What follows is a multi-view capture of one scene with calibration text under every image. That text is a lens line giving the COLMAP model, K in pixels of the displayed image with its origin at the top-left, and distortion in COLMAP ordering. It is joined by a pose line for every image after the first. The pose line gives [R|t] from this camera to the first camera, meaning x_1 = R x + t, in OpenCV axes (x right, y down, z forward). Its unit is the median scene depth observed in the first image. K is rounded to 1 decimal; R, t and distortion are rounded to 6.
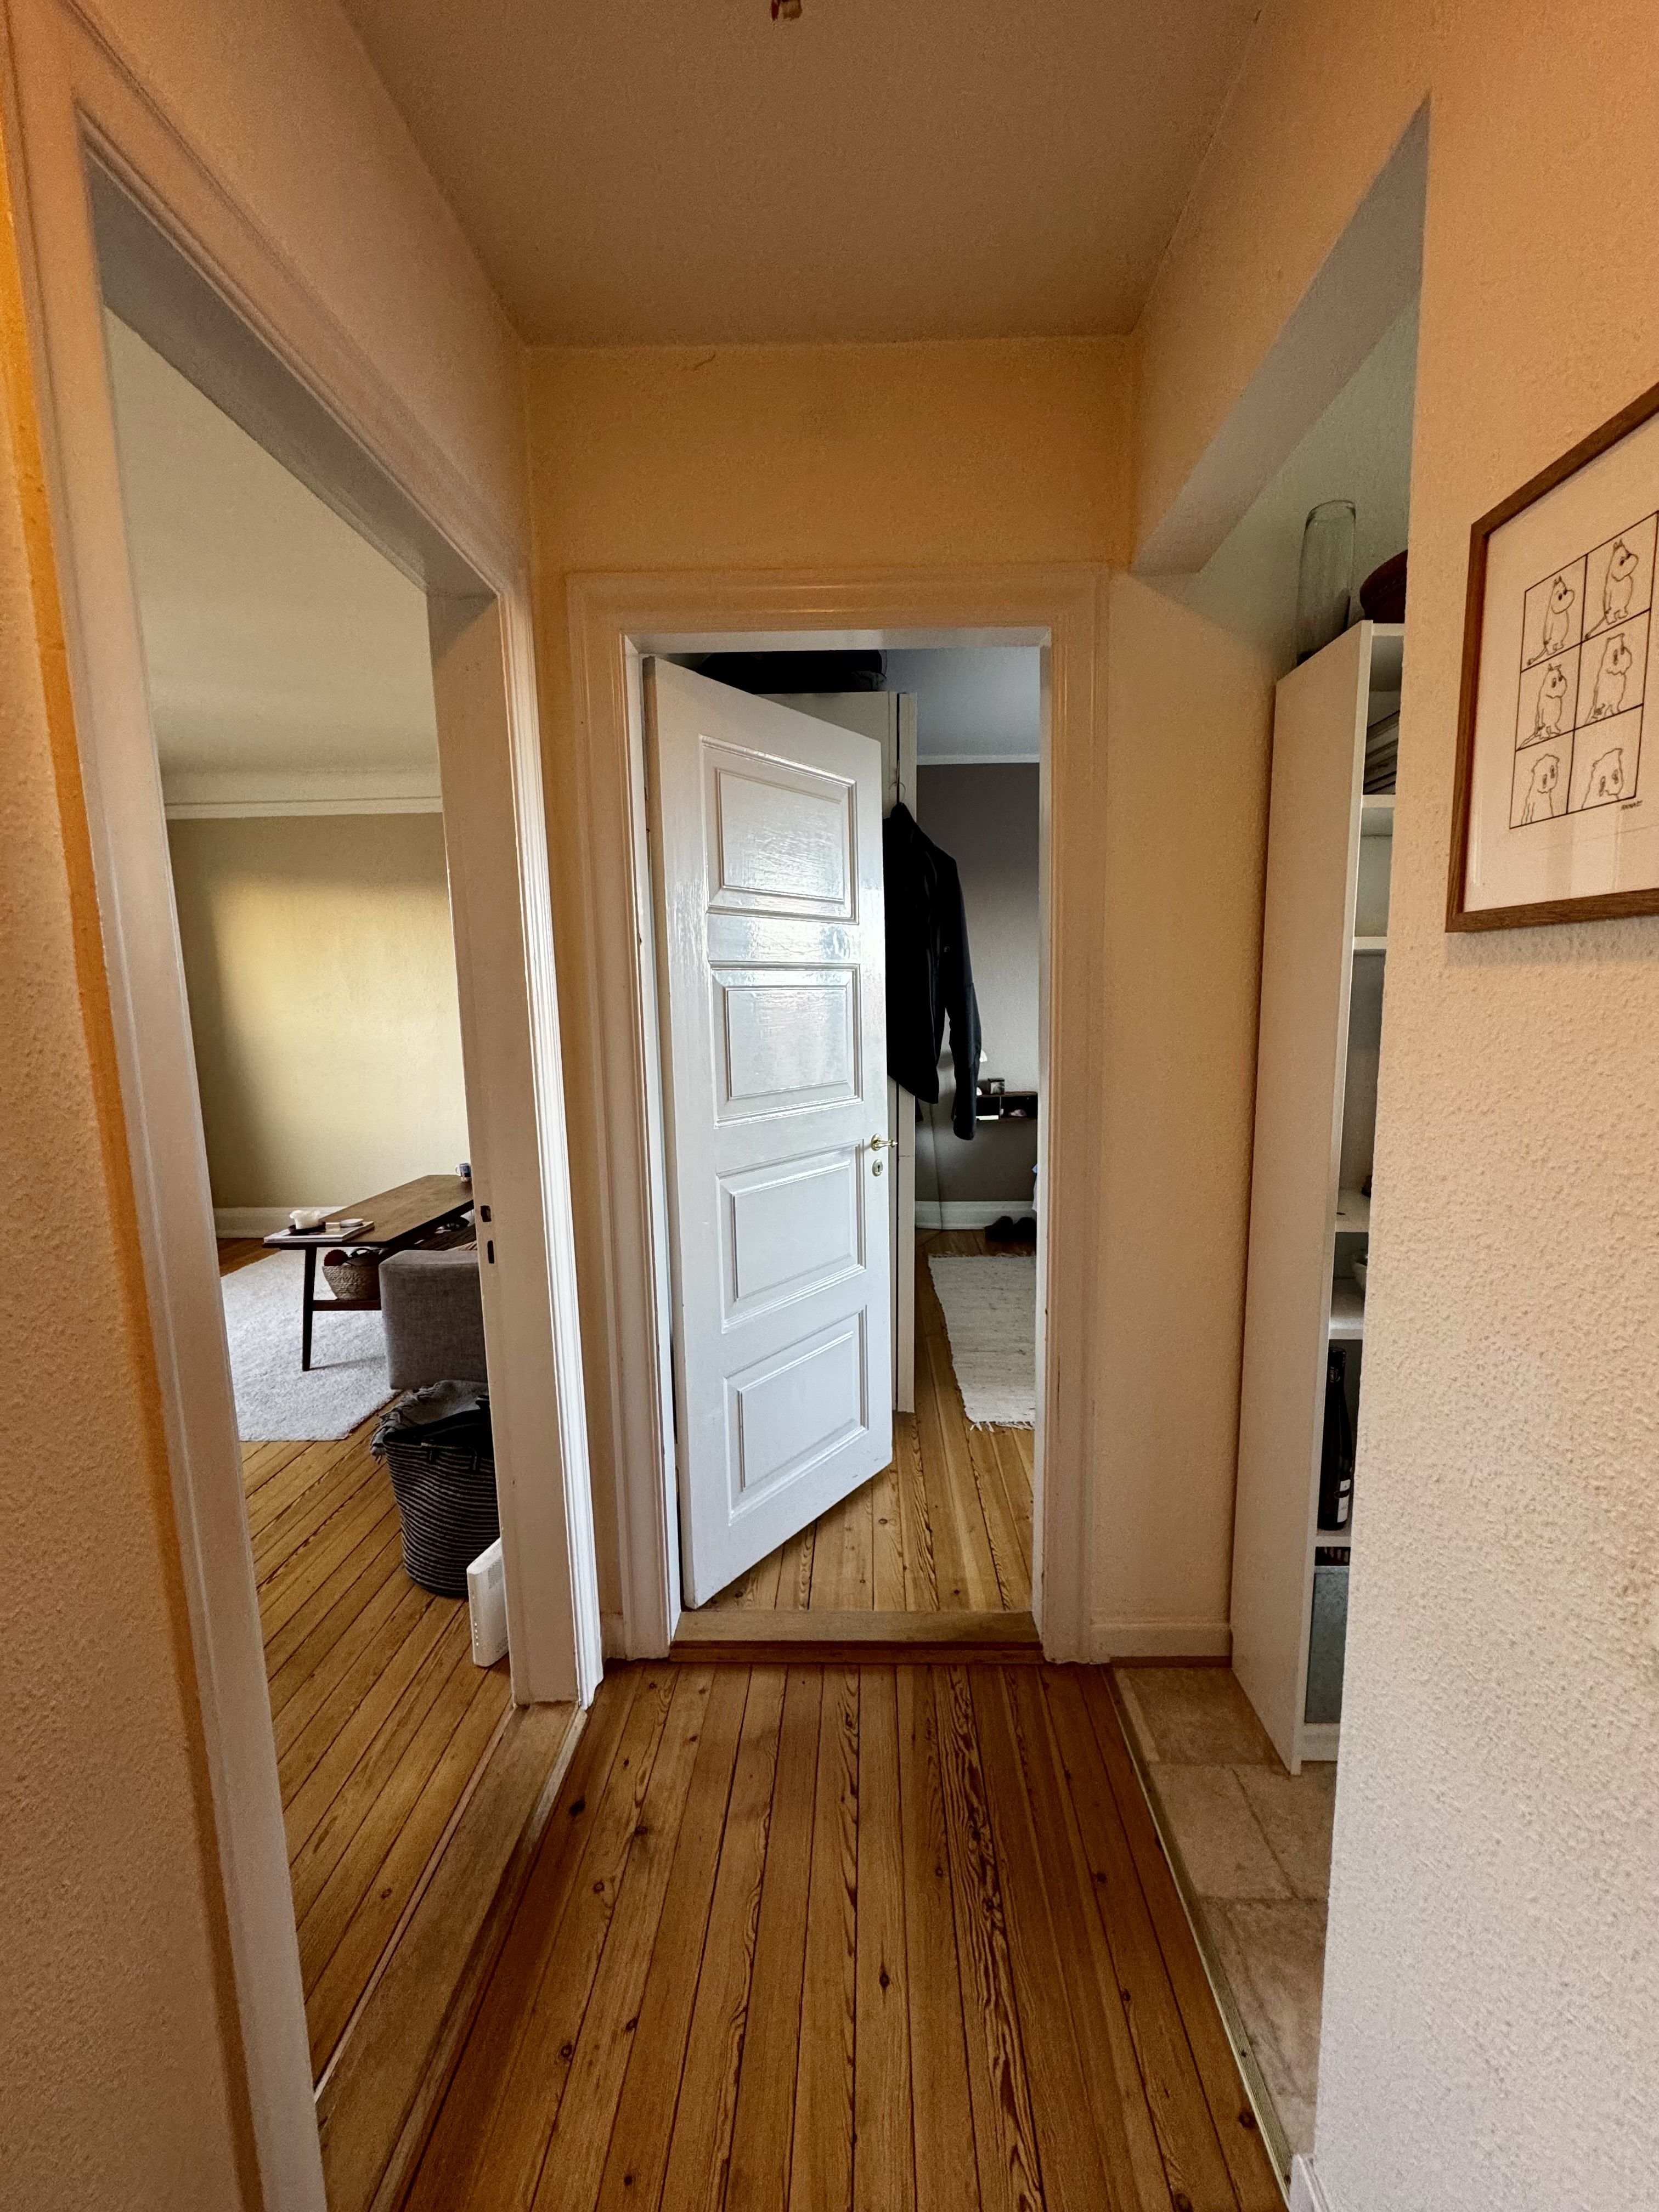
lens RADIAL K [[889.4, 0, 841.6], [0, 889.4, 1094.8], [0, 0, 1]] dist [0.015286, 0.000123]
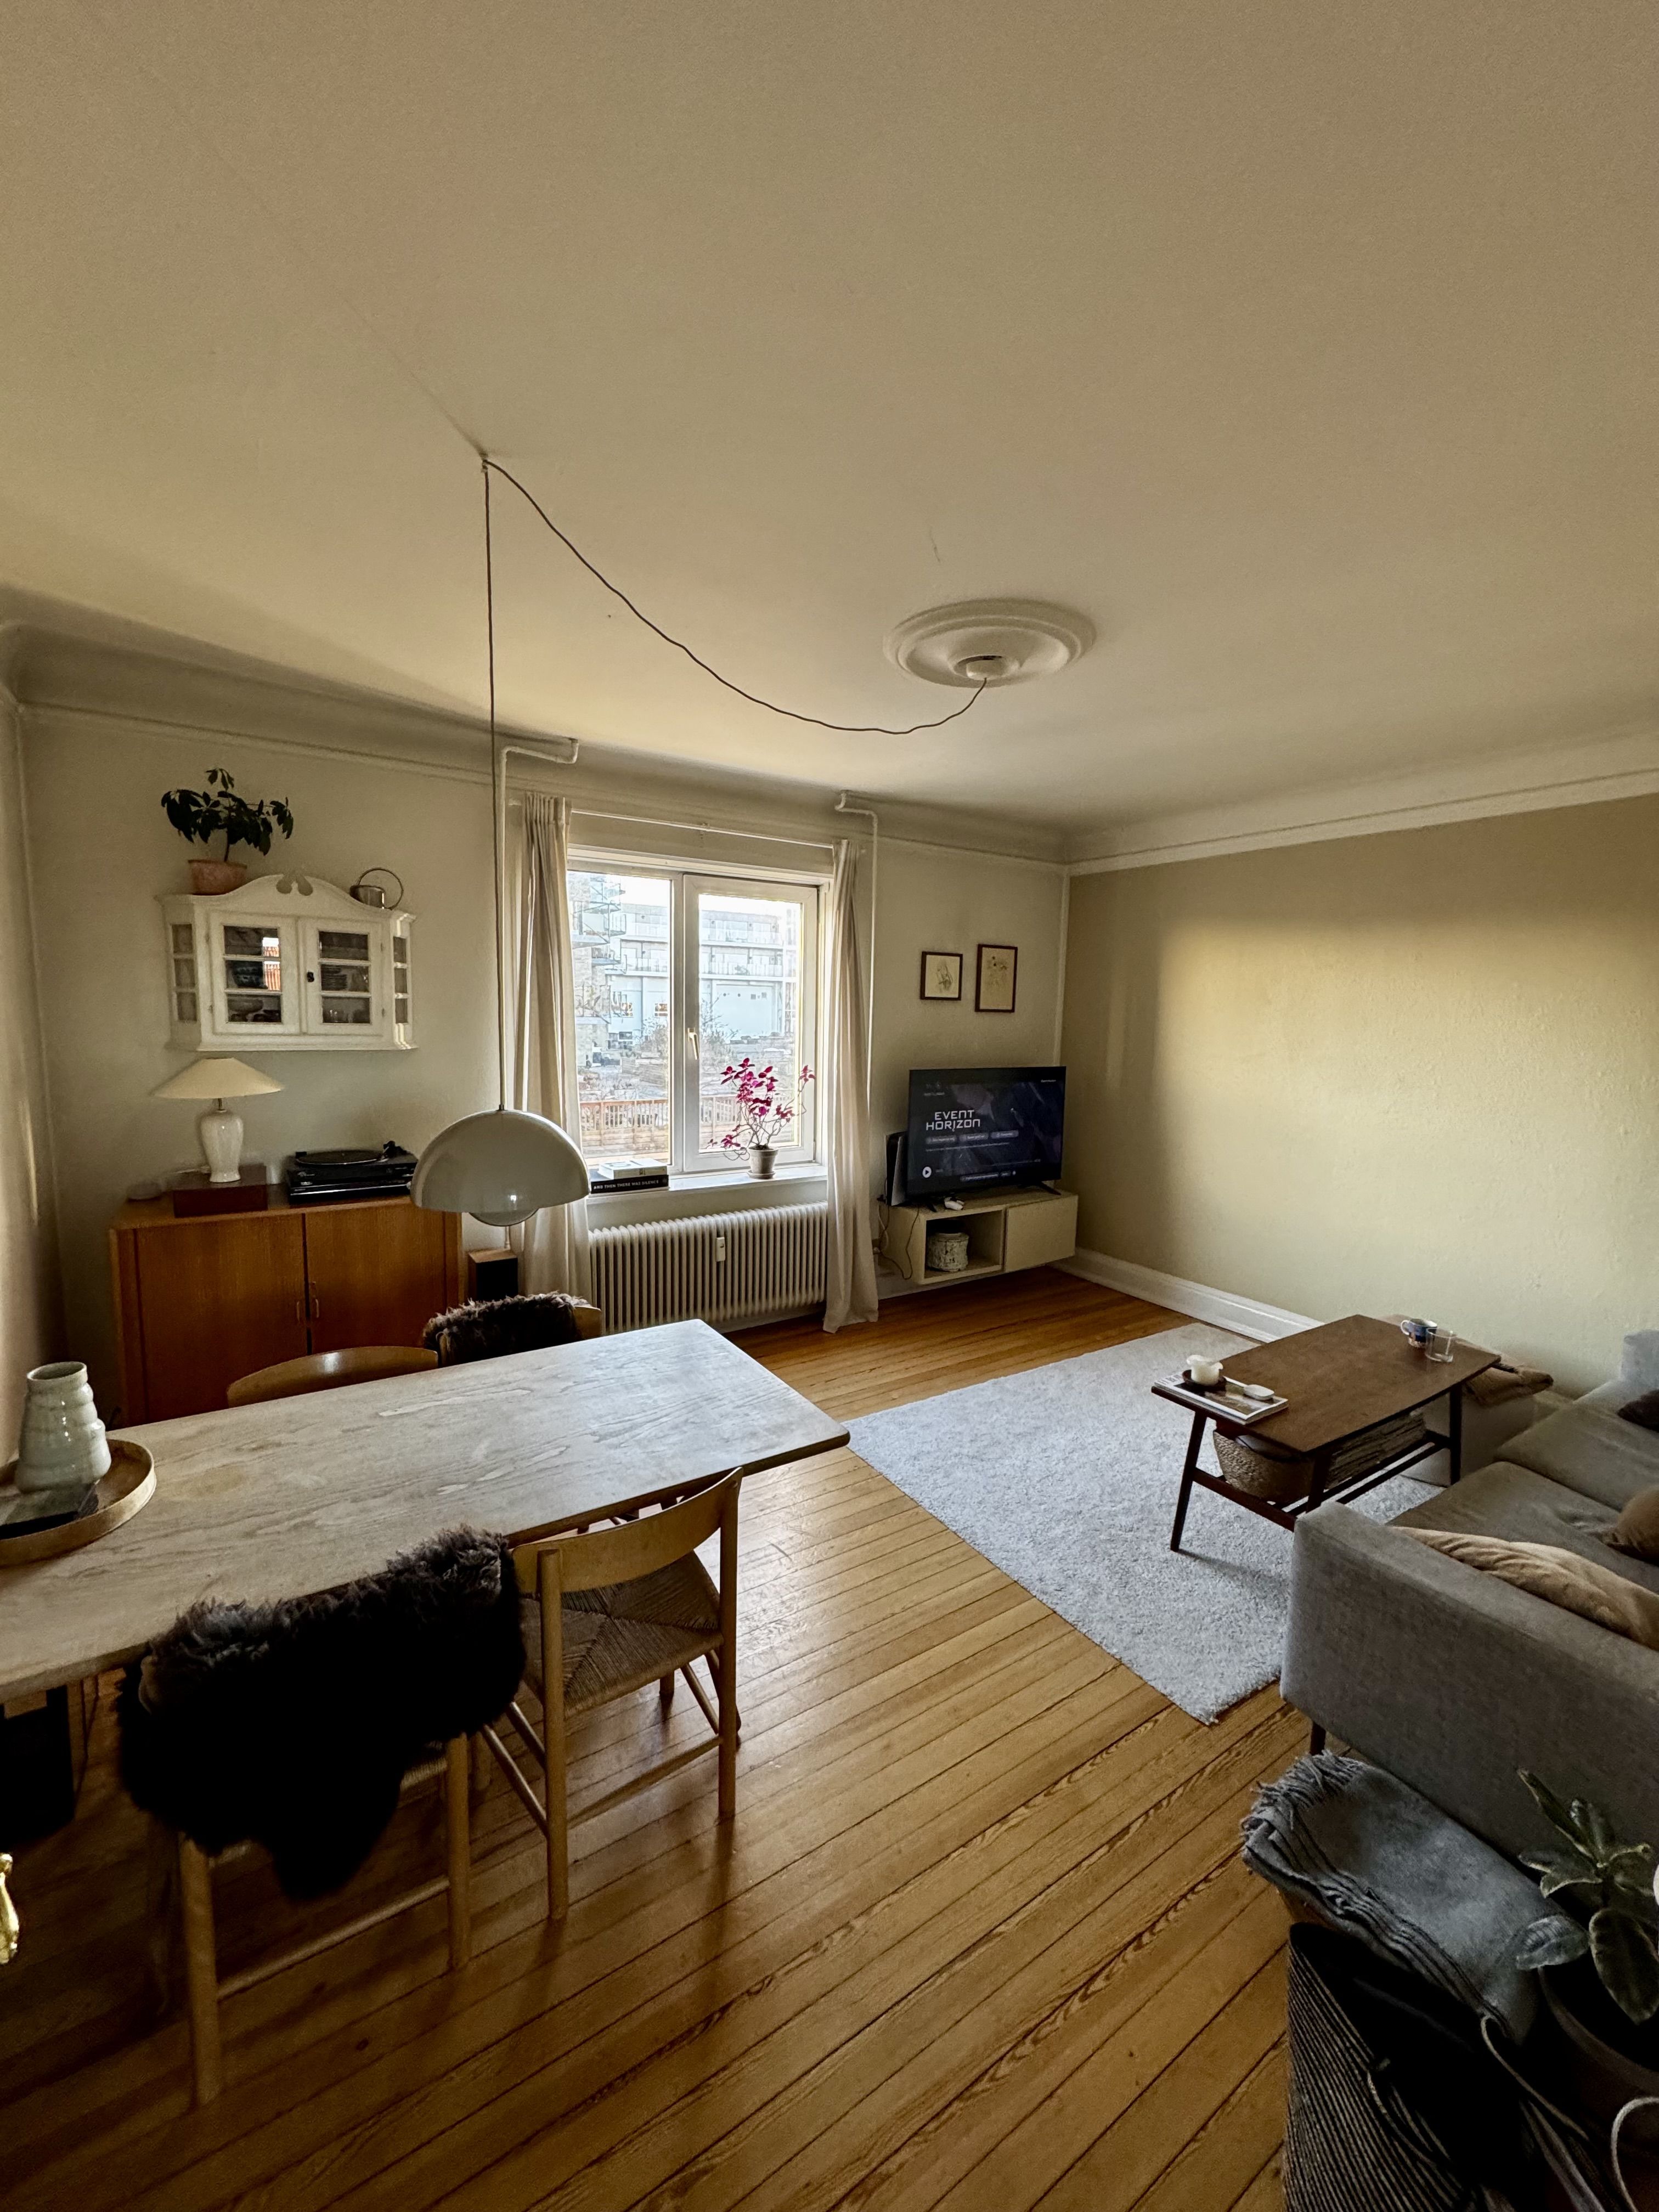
lens RADIAL K [[889.4, 0, 835.6], [0, 889.4, 1106.0], [0, 0, 1]] dist [0.015286, 0.000123]
pose [[0.581187, 0.117776, -0.805202, -0.184642], [-0.137776, 0.989428, 0.045278, -0.075975], [0.802023, 0.084622, 0.591269, 0.263999]]
